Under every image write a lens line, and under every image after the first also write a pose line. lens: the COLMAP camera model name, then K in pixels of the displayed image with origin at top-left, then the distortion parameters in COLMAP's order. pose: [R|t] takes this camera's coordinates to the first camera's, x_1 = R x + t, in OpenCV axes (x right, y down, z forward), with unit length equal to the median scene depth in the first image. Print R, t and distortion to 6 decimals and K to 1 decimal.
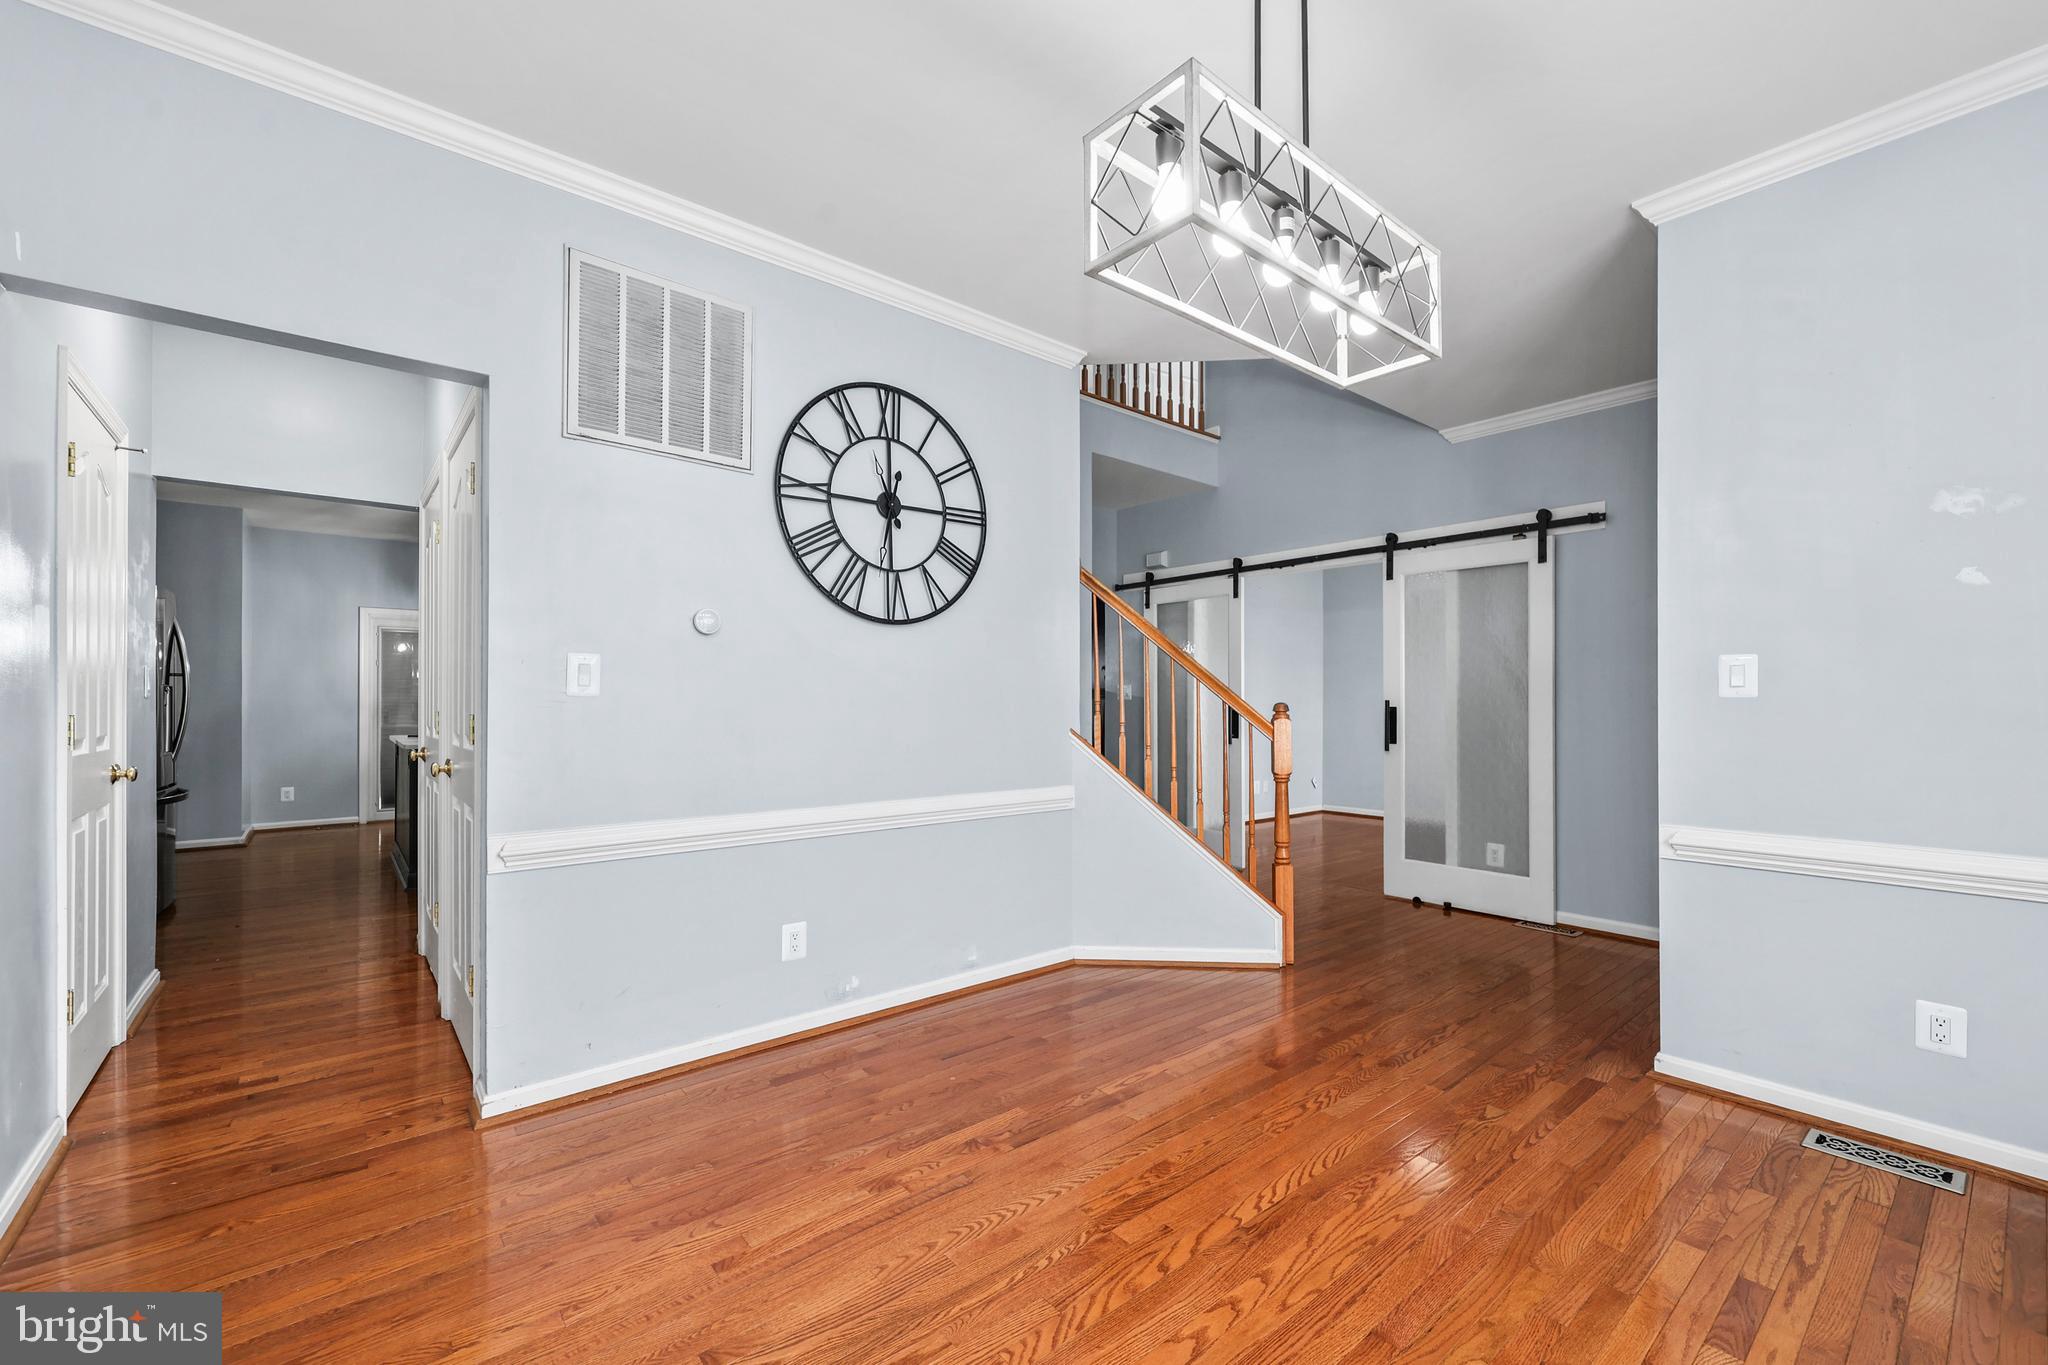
lens RADIAL K [[835.7, 0, 1035.8], [0, 835.7, 689.8], [0, 0, 1]] dist [0.000105, 0.000053]
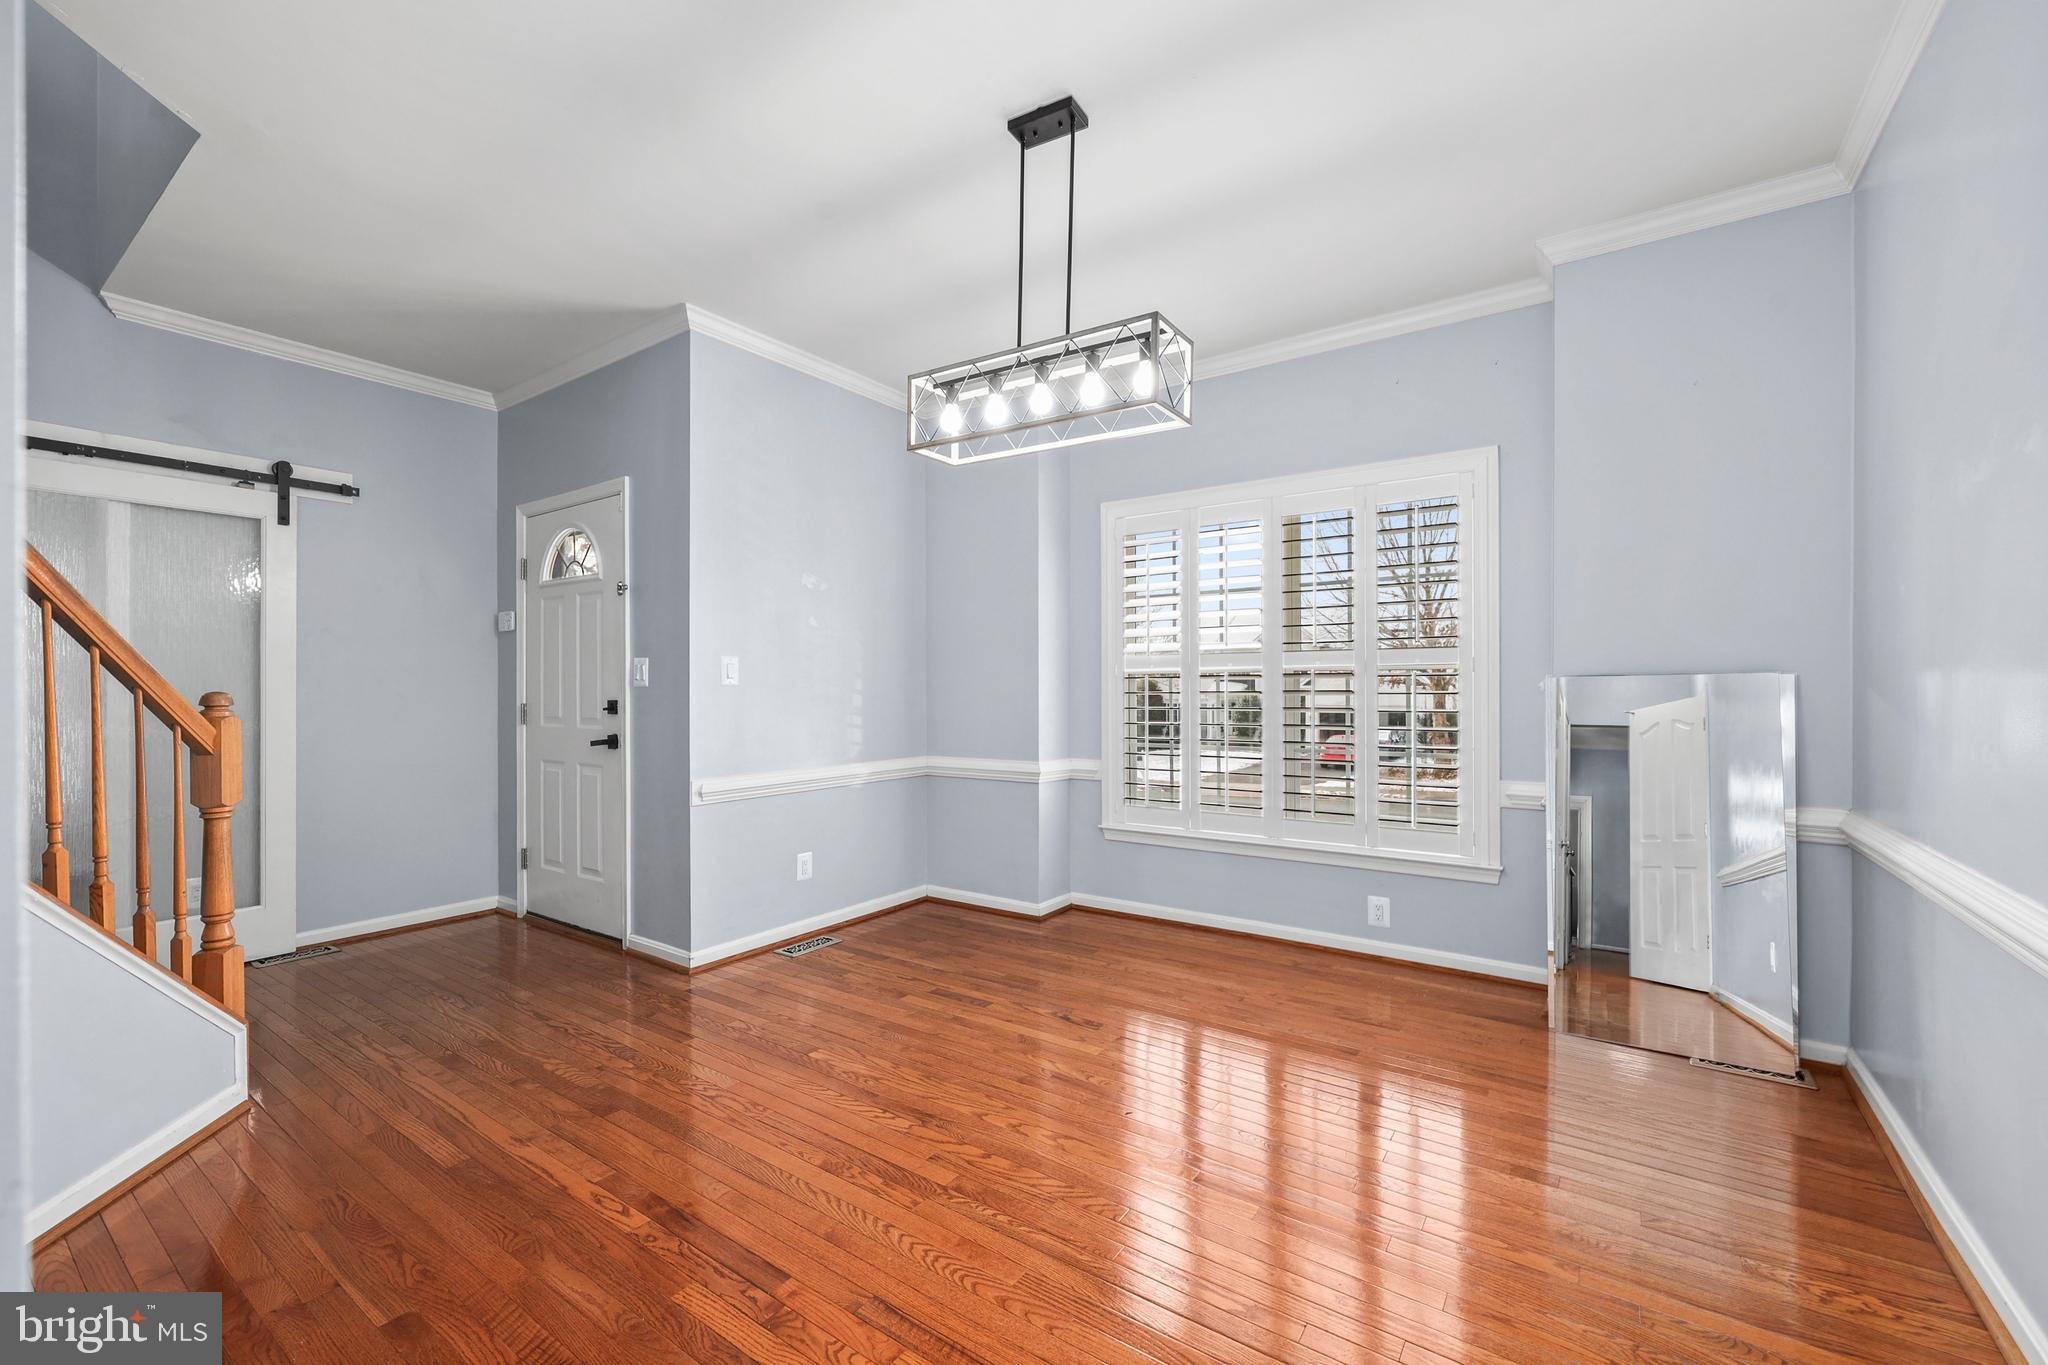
lens RADIAL K [[835.7, 0, 1035.8], [0, 835.7, 689.8], [0, 0, 1]] dist [0.000105, 0.000053]
pose [[-0.260743, -0.002610, 0.965405, -0.714867], [-0.009500, 0.999955, 0.000138, 0.011182], [-0.965361, -0.009135, -0.260756, 0.867304]]
